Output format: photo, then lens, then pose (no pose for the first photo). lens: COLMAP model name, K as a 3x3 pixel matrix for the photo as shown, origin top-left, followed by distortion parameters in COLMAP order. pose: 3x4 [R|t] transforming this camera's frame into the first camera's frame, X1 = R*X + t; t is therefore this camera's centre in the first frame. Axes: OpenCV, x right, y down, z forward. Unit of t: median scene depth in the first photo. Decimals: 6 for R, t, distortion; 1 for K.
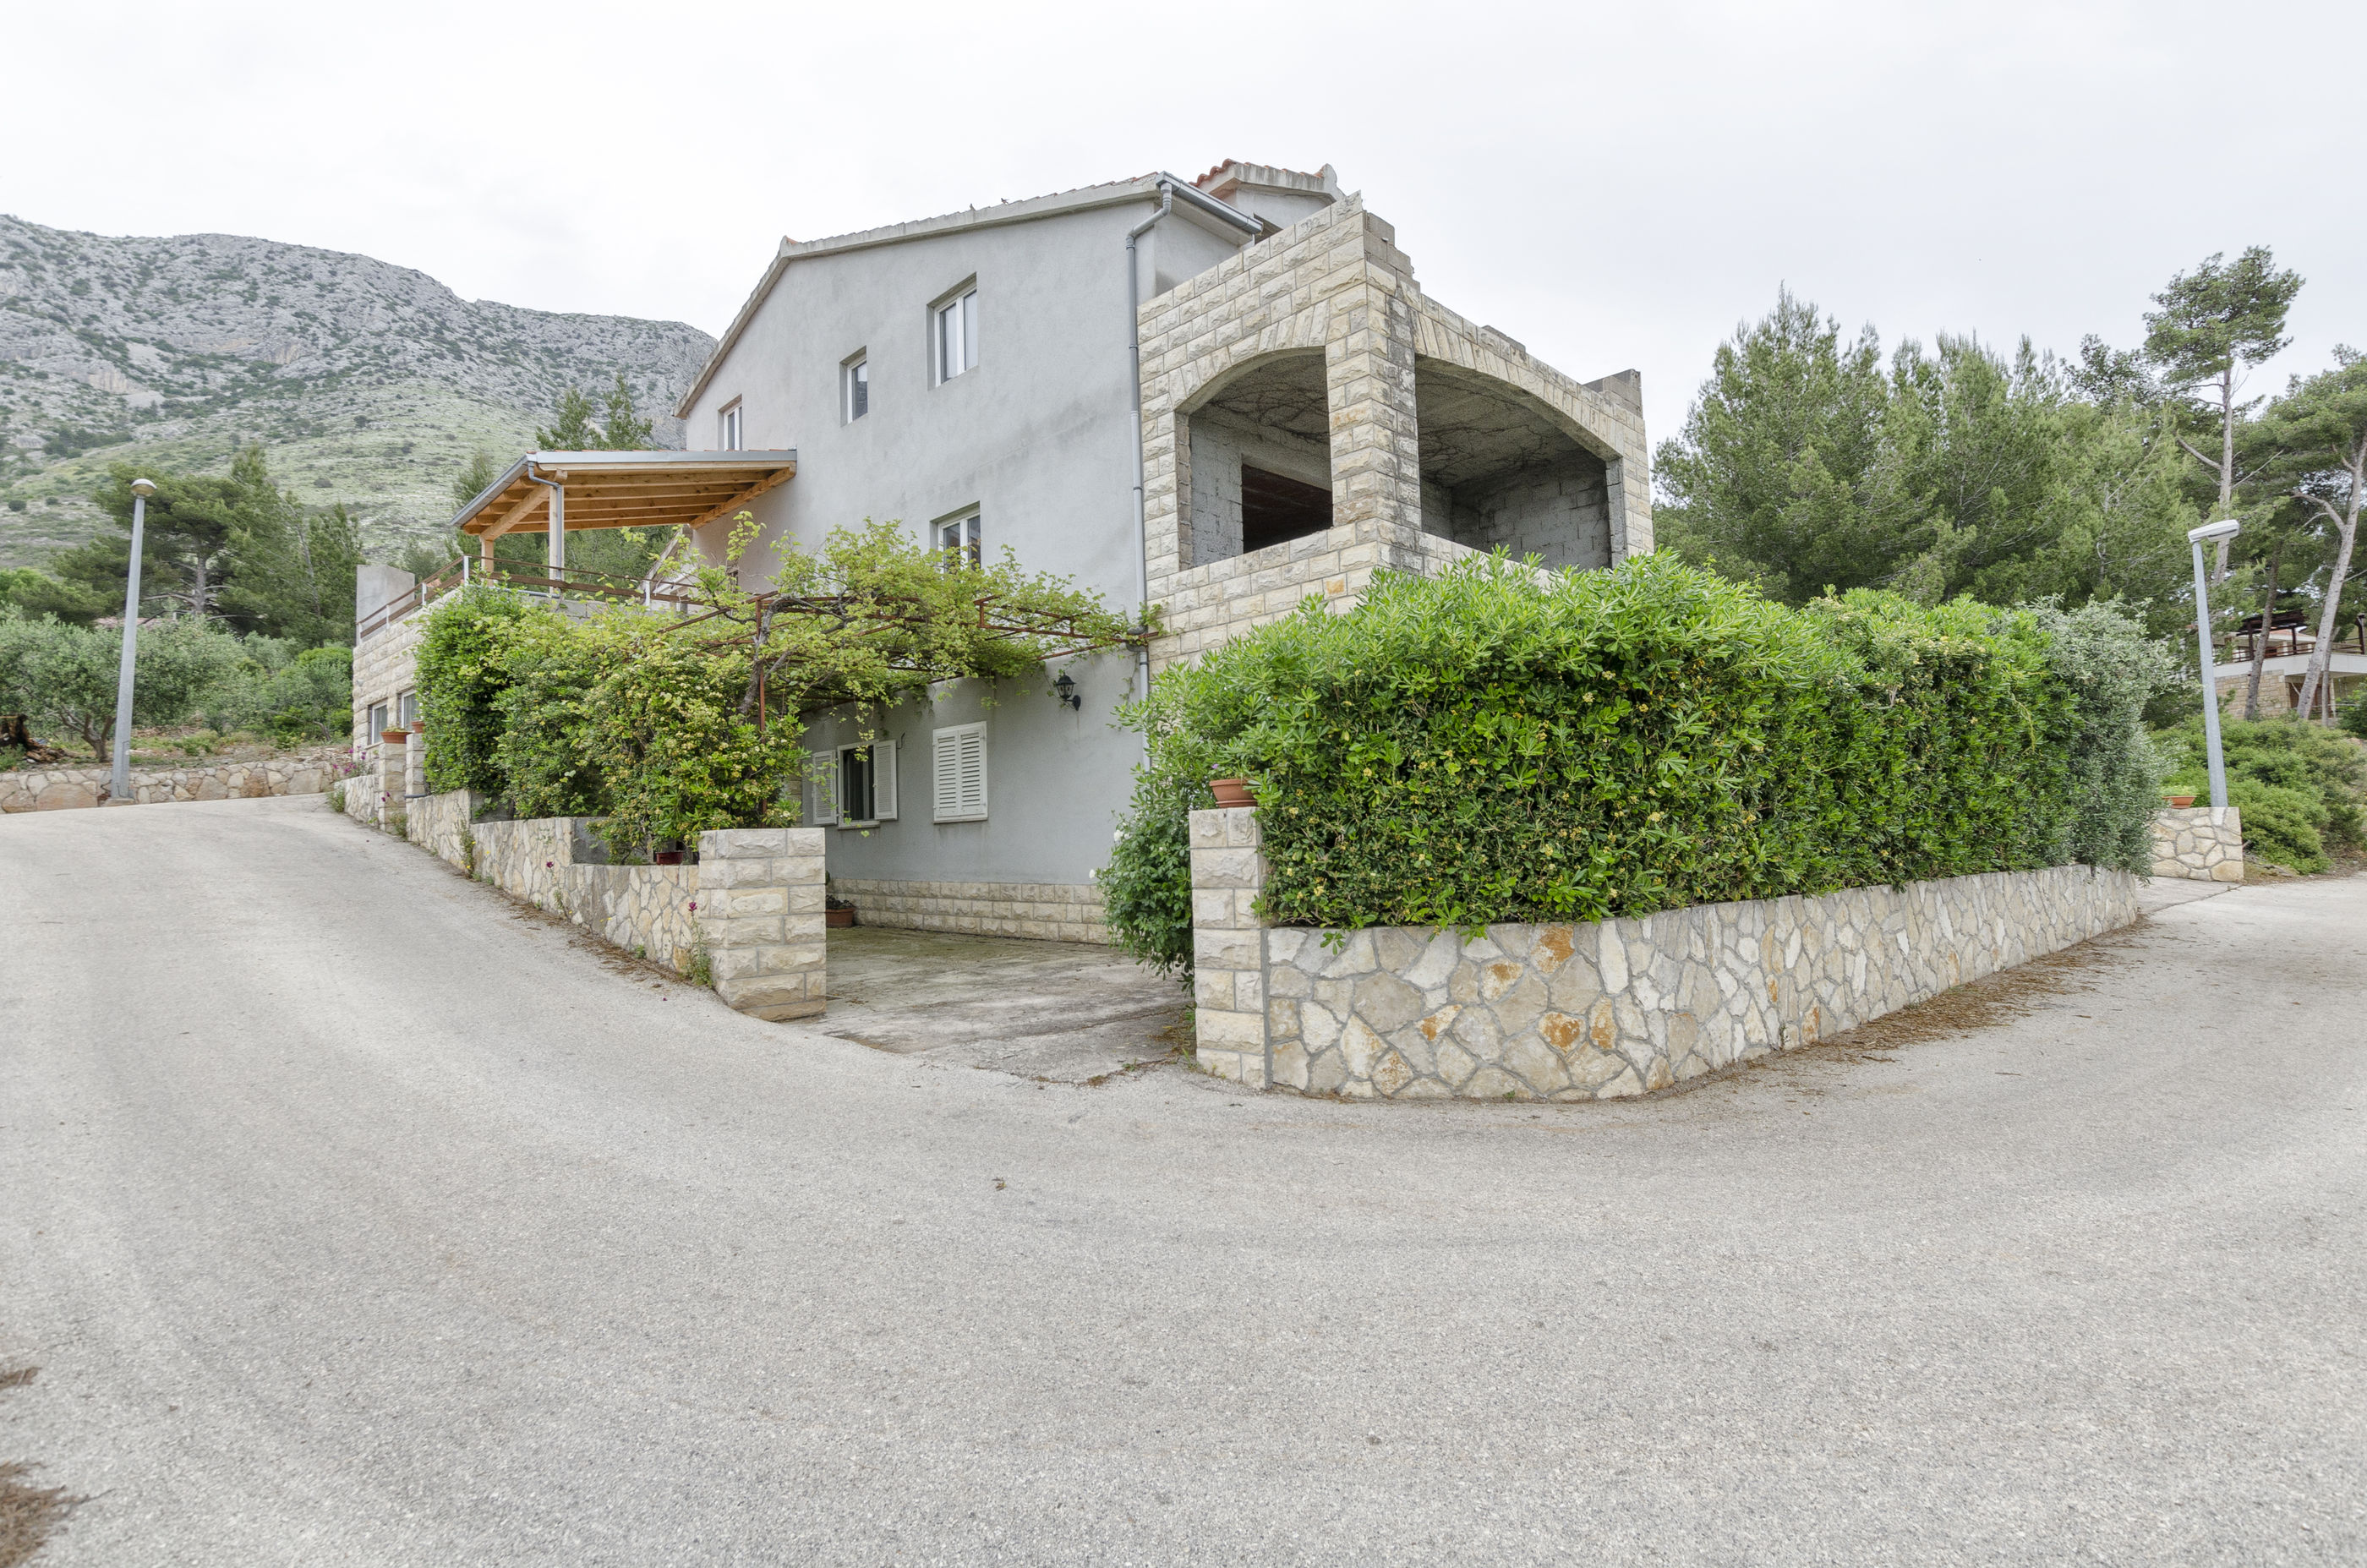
lens RADIAL K [[1171.3, 0, 1184.8], [0, 1171.3, 790.4], [0, 0, 1]] dist [0.001486, 0.000039]
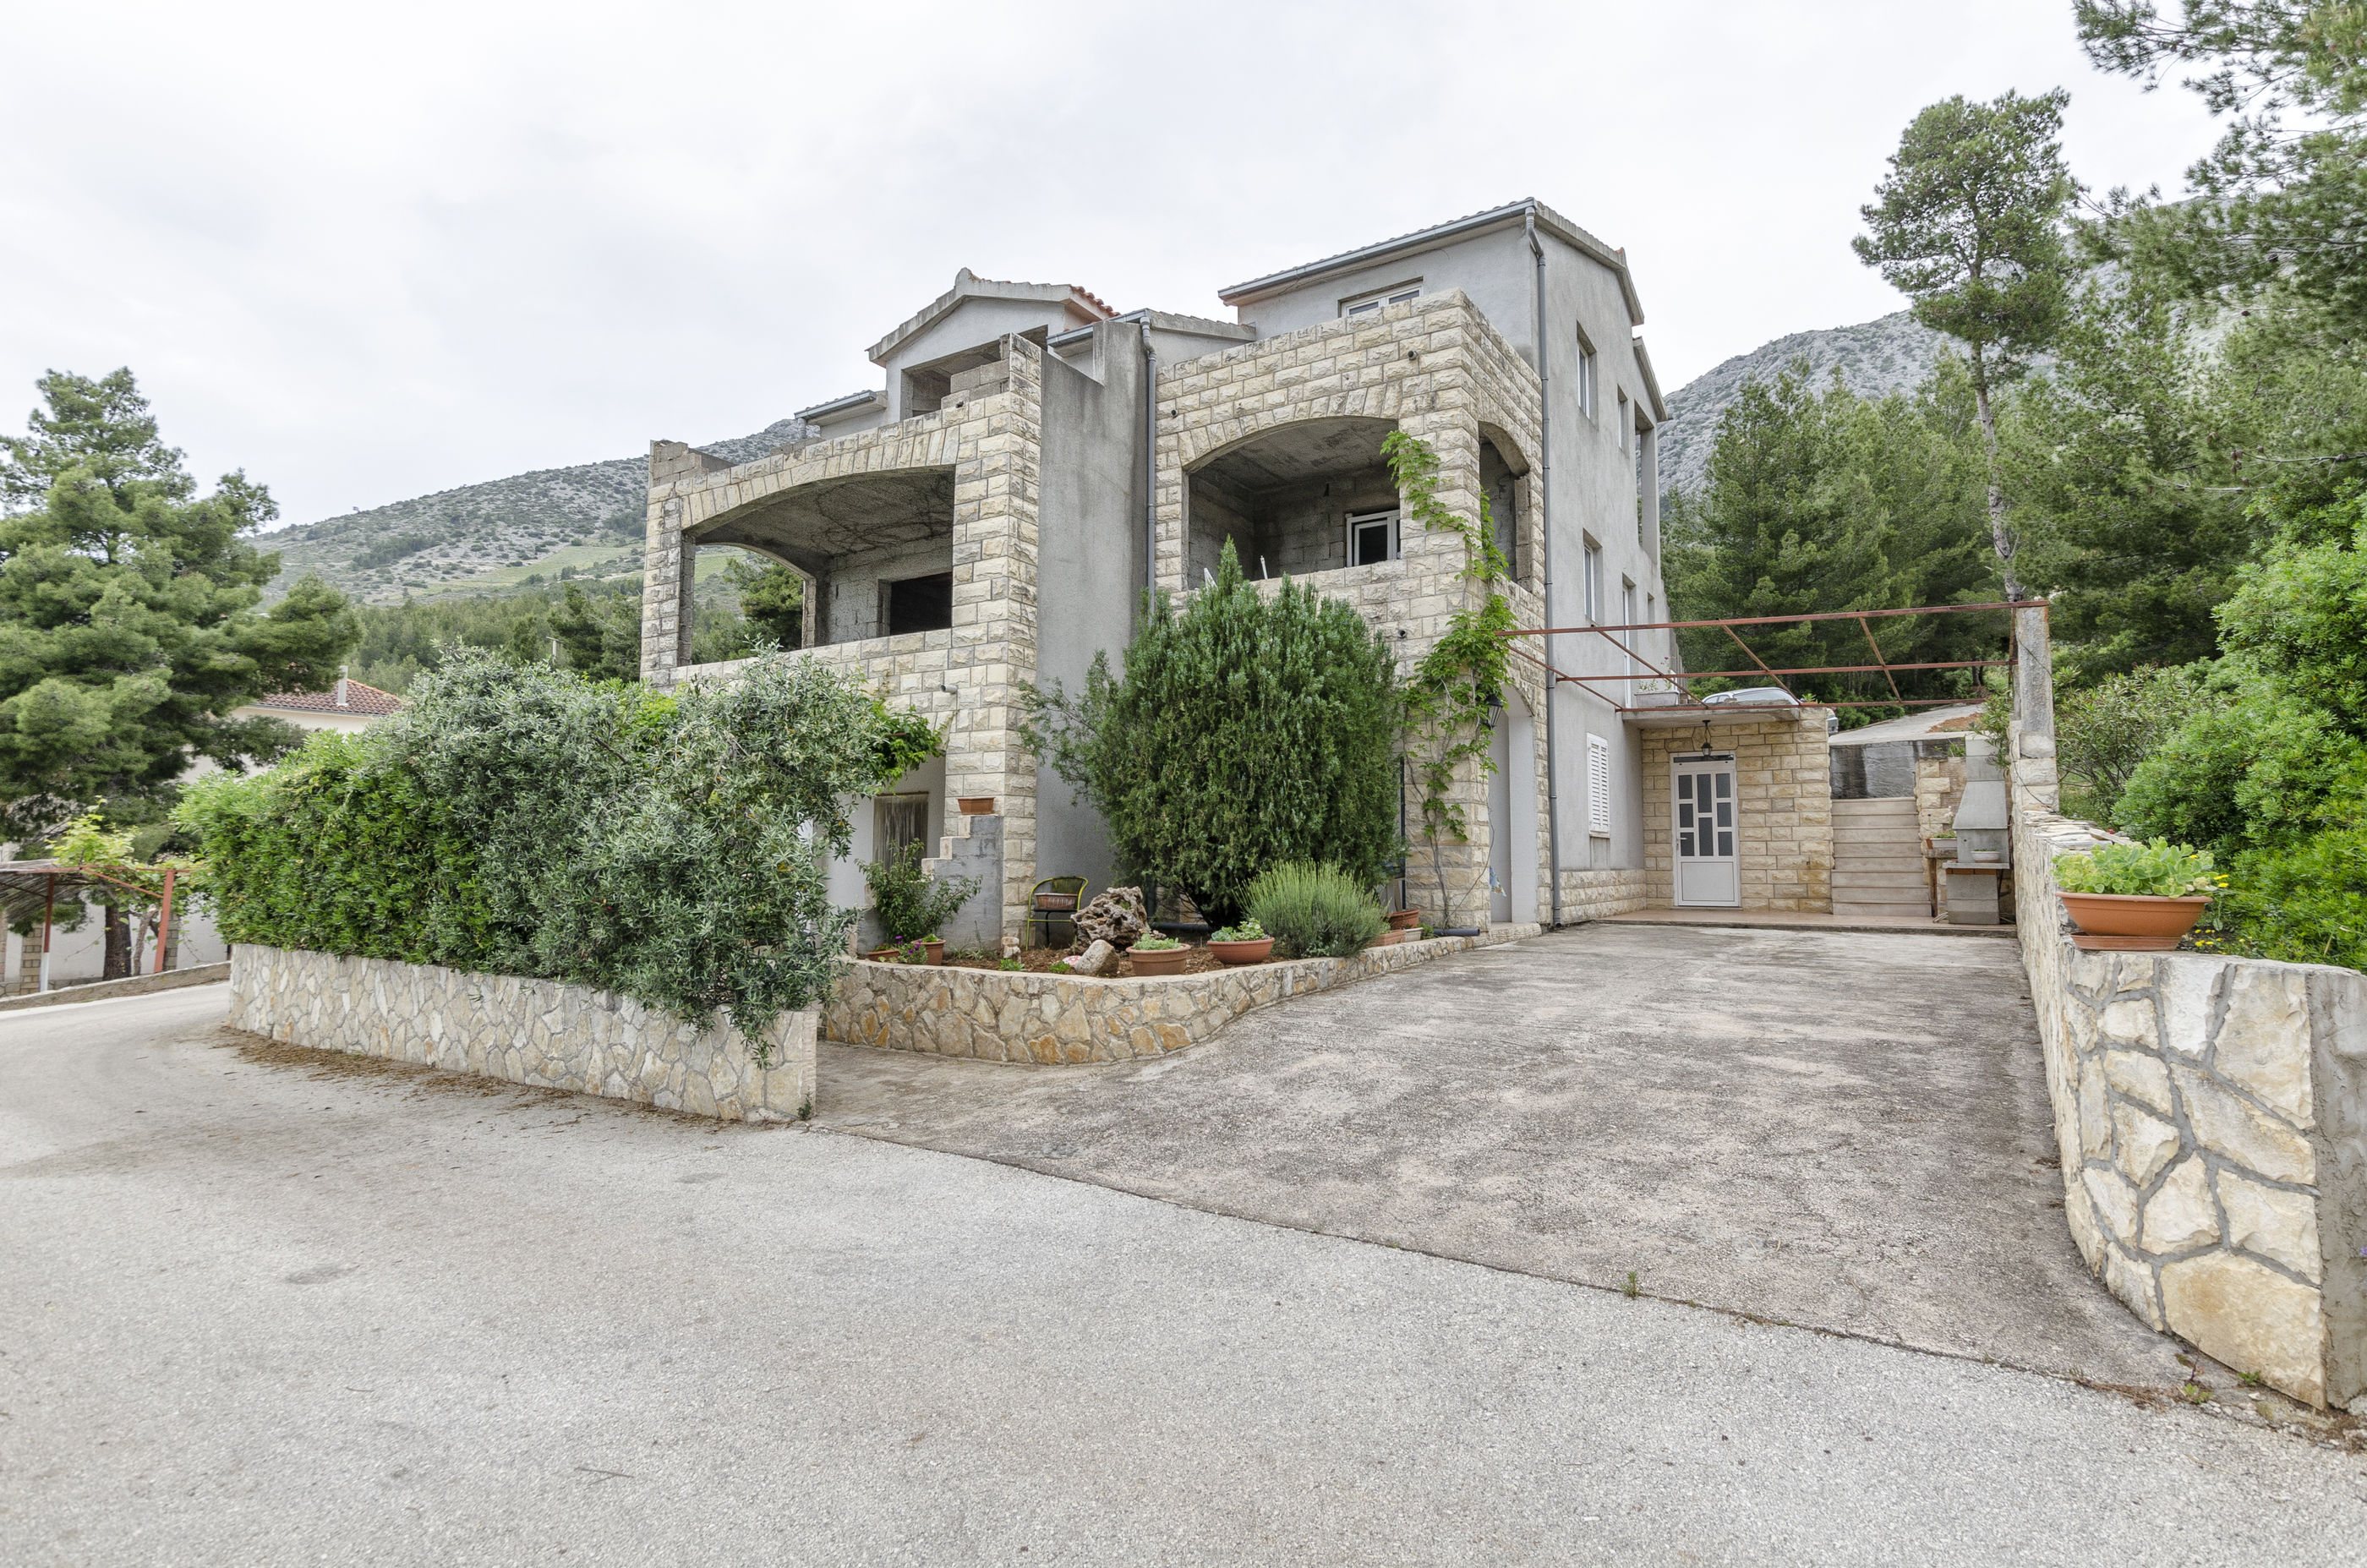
lens RADIAL K [[1207.6, 0, 1184.7], [0, 1207.6, 782.5], [0, 0, 1]] dist [0.001784, 0.000162]
pose [[0.211287, -0.041698, -0.976534, 1.041800], [0.040209, 0.998615, -0.033941, -0.013889], [0.976597, -0.032094, 0.212671, 0.802290]]
